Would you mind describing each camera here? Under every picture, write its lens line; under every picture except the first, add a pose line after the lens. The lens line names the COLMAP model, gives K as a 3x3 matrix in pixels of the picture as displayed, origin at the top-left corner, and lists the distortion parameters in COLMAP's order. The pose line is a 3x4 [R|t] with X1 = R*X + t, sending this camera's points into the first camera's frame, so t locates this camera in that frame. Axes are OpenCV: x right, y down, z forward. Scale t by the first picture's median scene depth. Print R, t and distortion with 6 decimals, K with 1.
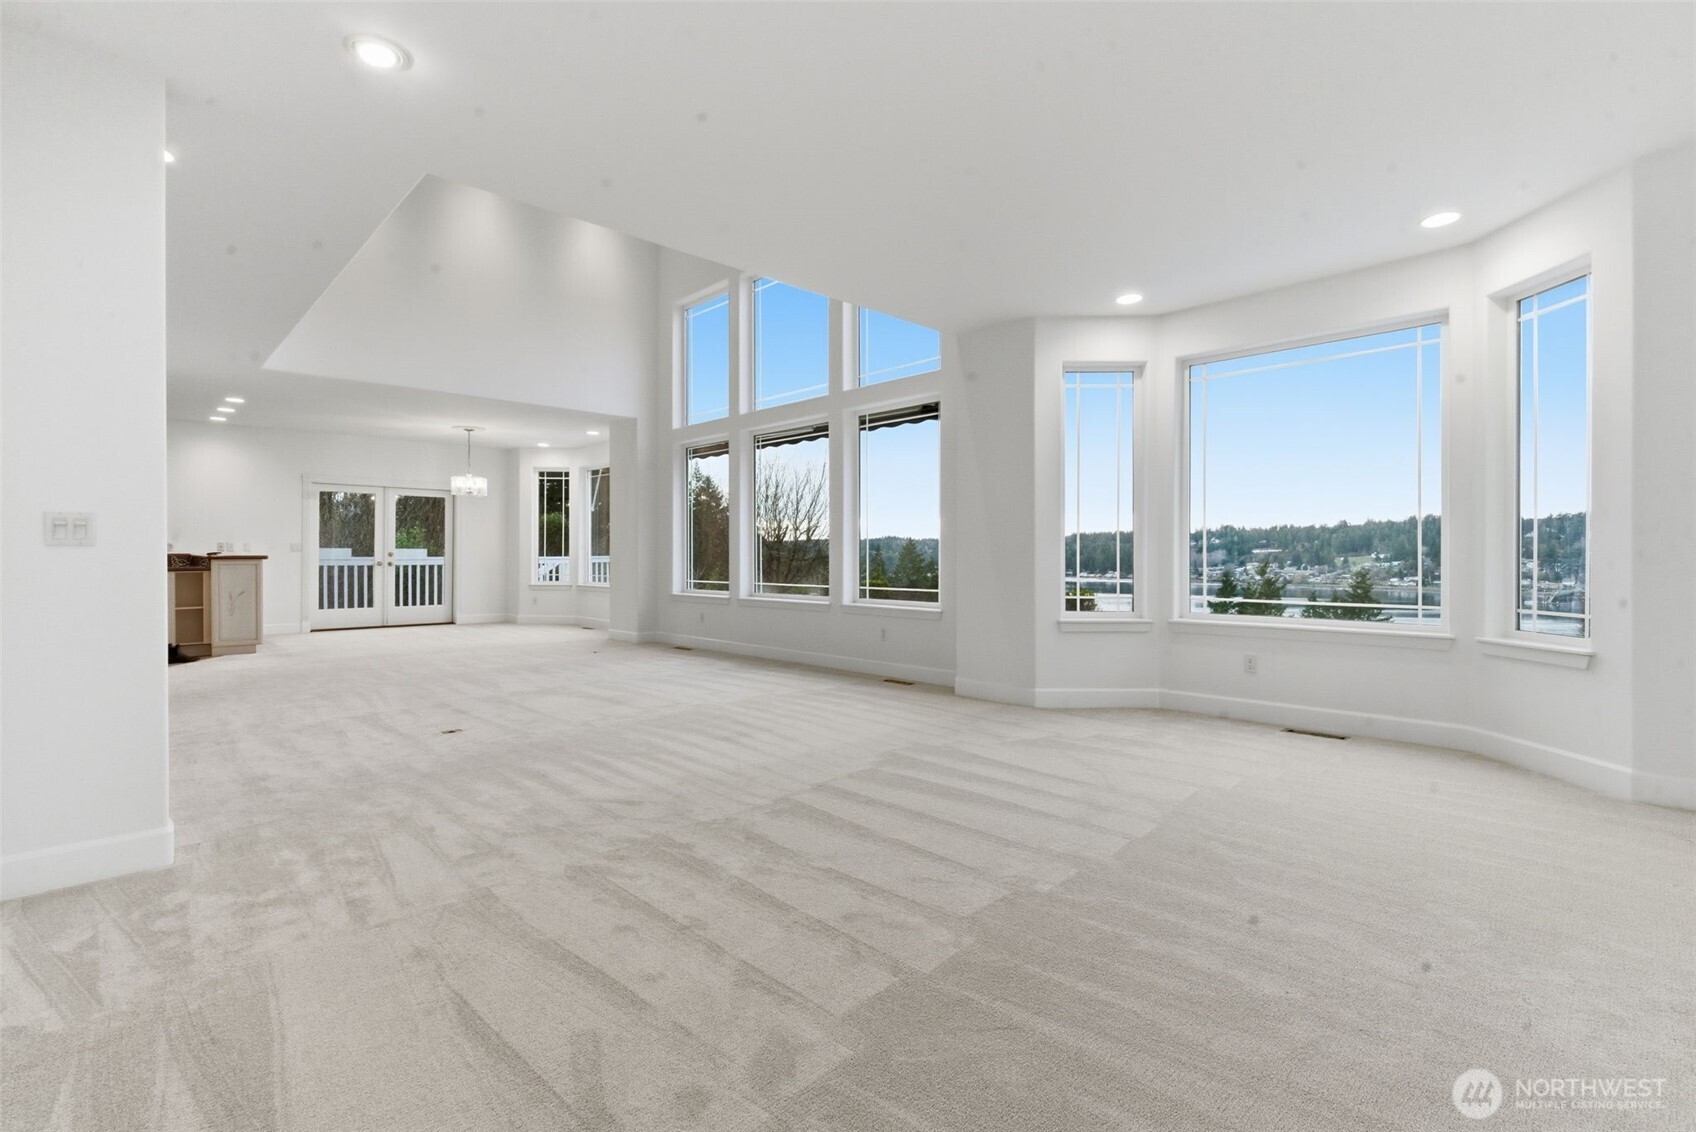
lens RADIAL K [[786.3, 0, 843.8], [0, 786.3, 556.2], [0, 0, 1]] dist [0.003602, -0.000846]
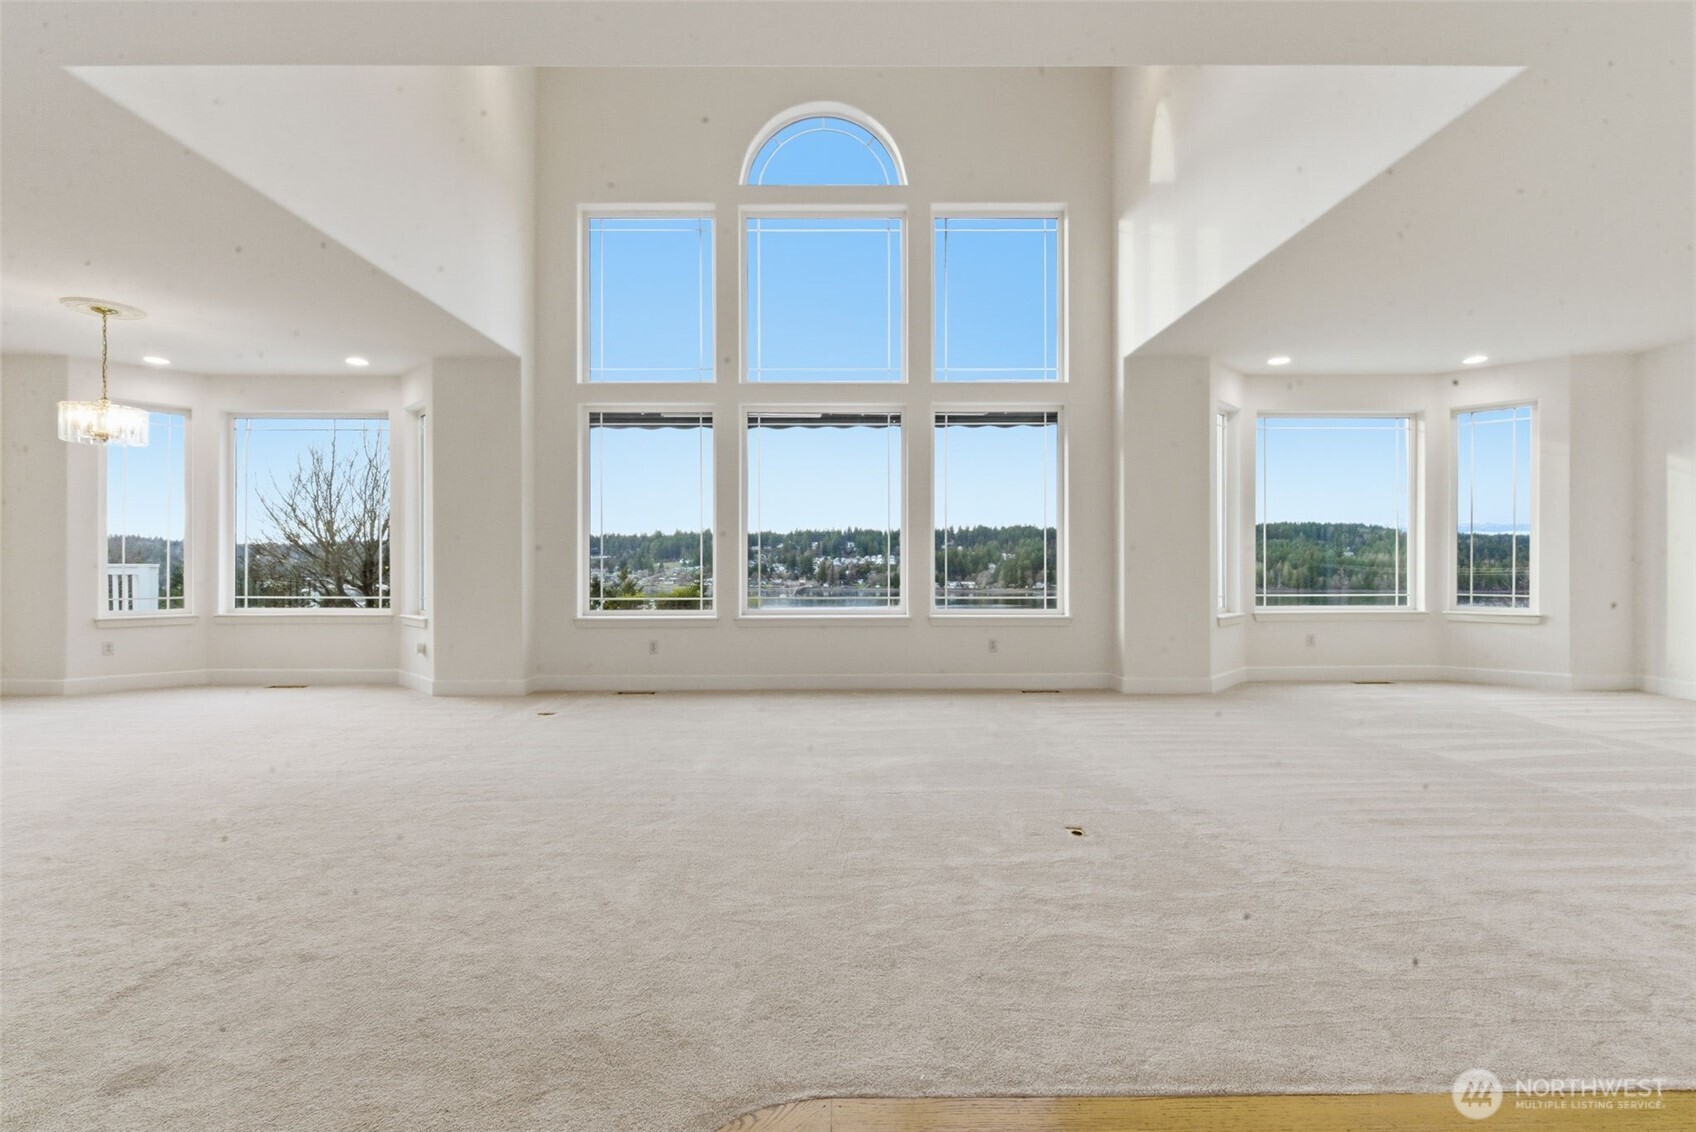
lens RADIAL K [[786.3, 0, 831.3], [0, 786.3, 567.8], [0, 0, 1]] dist [0.003602, -0.000846]
pose [[0.672635, -0.005774, 0.739952, -0.385723], [0.000082, 0.999970, 0.007729, -0.001527], [-0.739974, -0.005138, 0.672616, 0.243222]]
